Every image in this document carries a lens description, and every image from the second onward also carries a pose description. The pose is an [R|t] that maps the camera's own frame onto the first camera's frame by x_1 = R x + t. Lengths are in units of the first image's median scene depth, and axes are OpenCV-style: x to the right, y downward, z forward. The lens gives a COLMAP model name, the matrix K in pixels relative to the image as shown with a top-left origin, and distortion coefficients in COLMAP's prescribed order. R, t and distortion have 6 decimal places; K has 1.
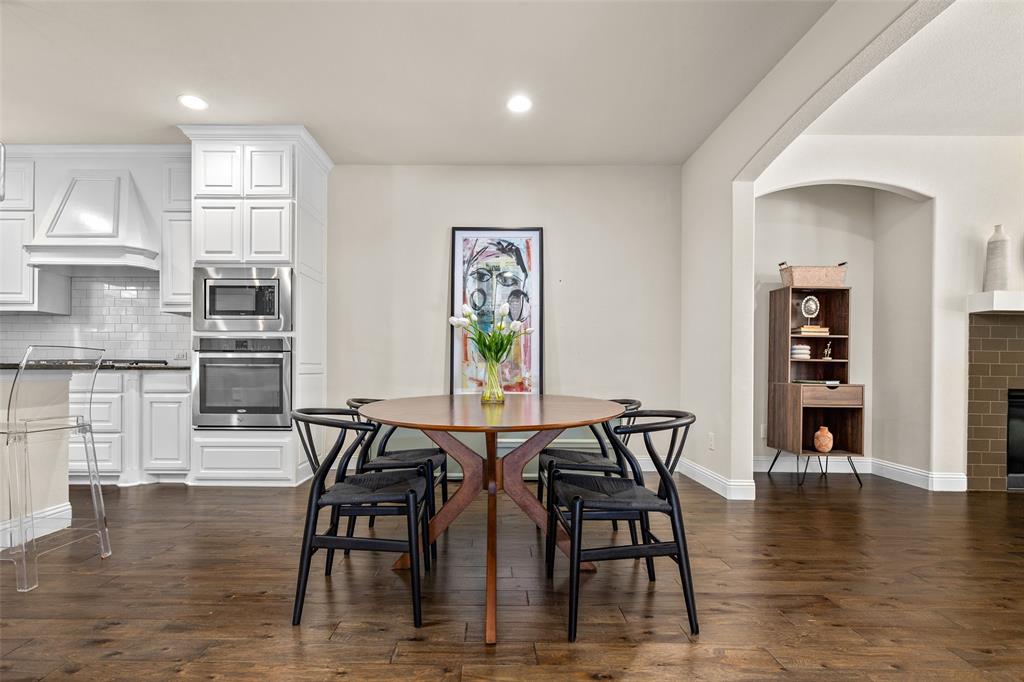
lens RADIAL K [[498.7, 0, 491.0], [0, 498.7, 372.1], [0, 0, 1]] dist [0.000889, 0.000548]
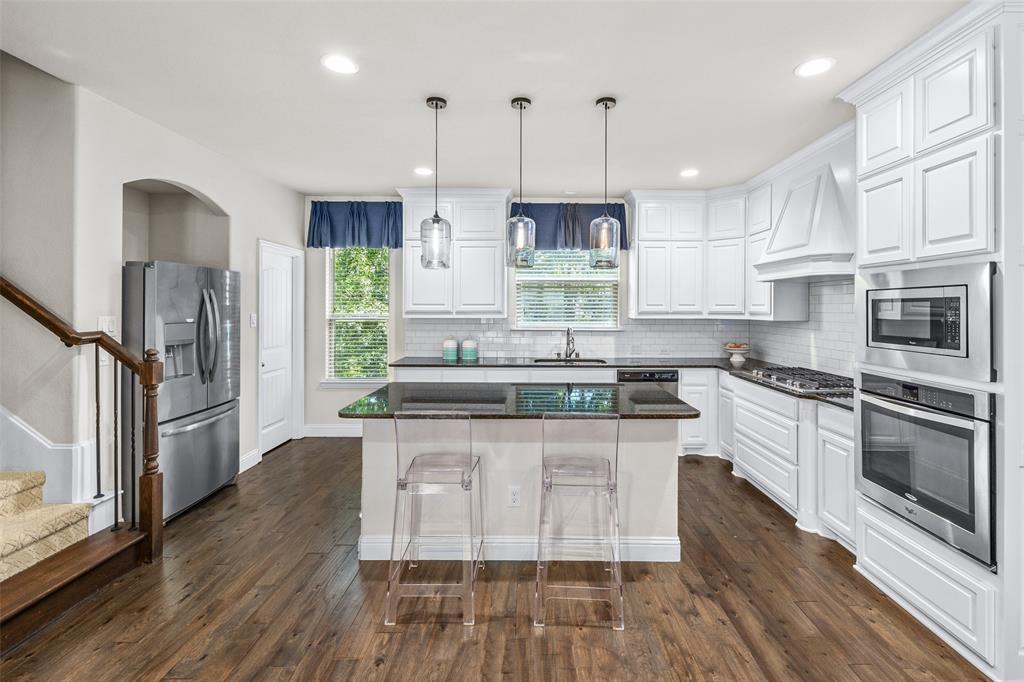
lens RADIAL K [[451.7, 0, 534.0], [0, 451.7, 306.7], [0, 0, 1]] dist [-0.000833, -0.000157]
pose [[0.014871, -0.009692, -0.999842, 0.064293], [-0.007664, 0.999923, -0.009807, -0.150202], [0.999860, 0.007809, 0.014795, 0.502398]]
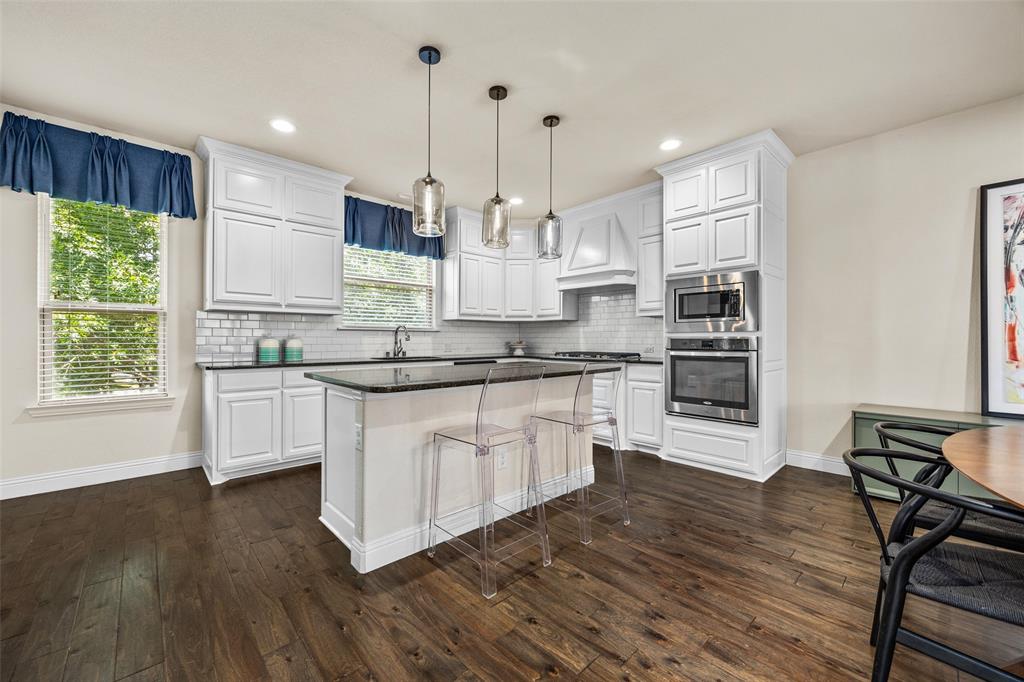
lens RADIAL K [[402.0, 0, 502.9], [0, 402.0, 339.2], [0, 0, 1]] dist [-0.002629, -0.000276]
pose [[0.675945, -0.006835, -0.736920, -0.140987], [0.000826, 0.999963, -0.008517, -0.057495], [0.736952, 0.005148, 0.675926, 0.046592]]
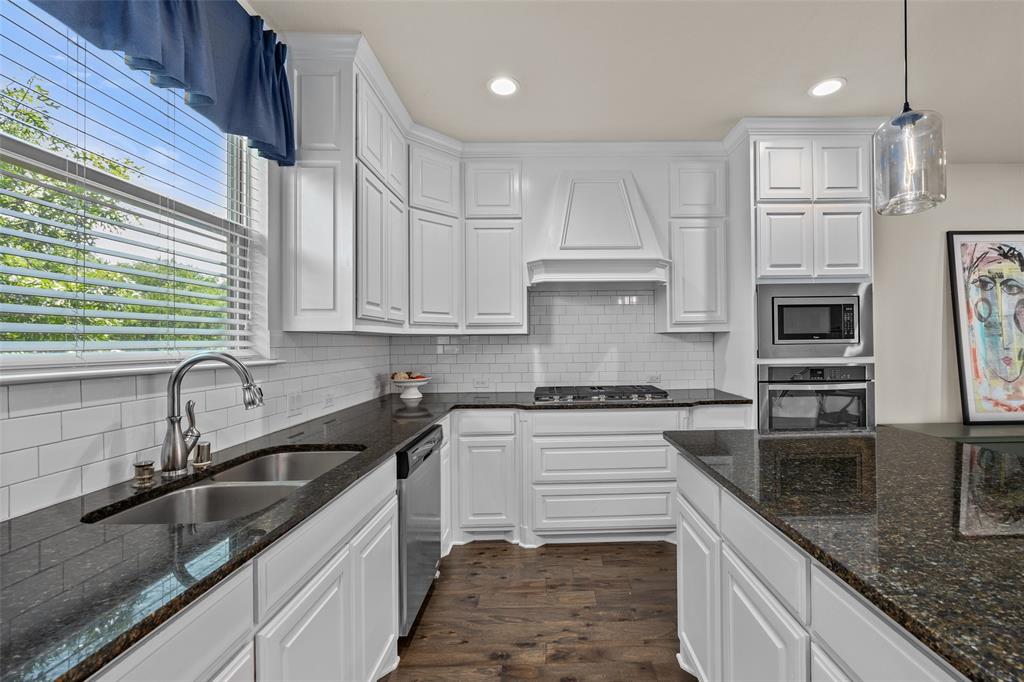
lens RADIAL K [[427.0, 0, 554.5], [0, 427.0, 341.5], [0, 0, 1]] dist [-0.001112, 0.000035]
pose [[0.999493, -0.018523, 0.025903, -0.945345], [0.018733, 0.999794, -0.007871, -0.109992], [-0.025752, 0.008352, 0.999633, 0.275389]]
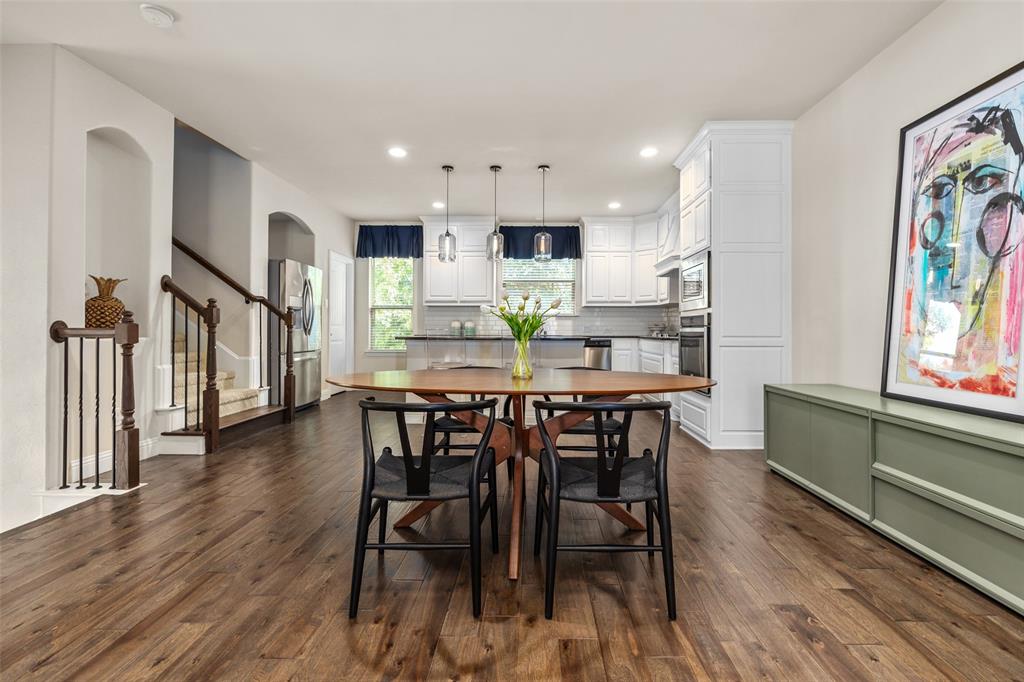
lens RADIAL K [[440.6, 0, 532.8], [0, 440.6, 326.2], [0, 0, 1]] dist [-0.001309, -0.000197]
pose [[0.000186, -0.016487, -0.999864, 0.567926], [-0.008643, 0.999827, -0.016488, -0.021124], [0.999963, 0.008645, 0.000043, 0.596469]]
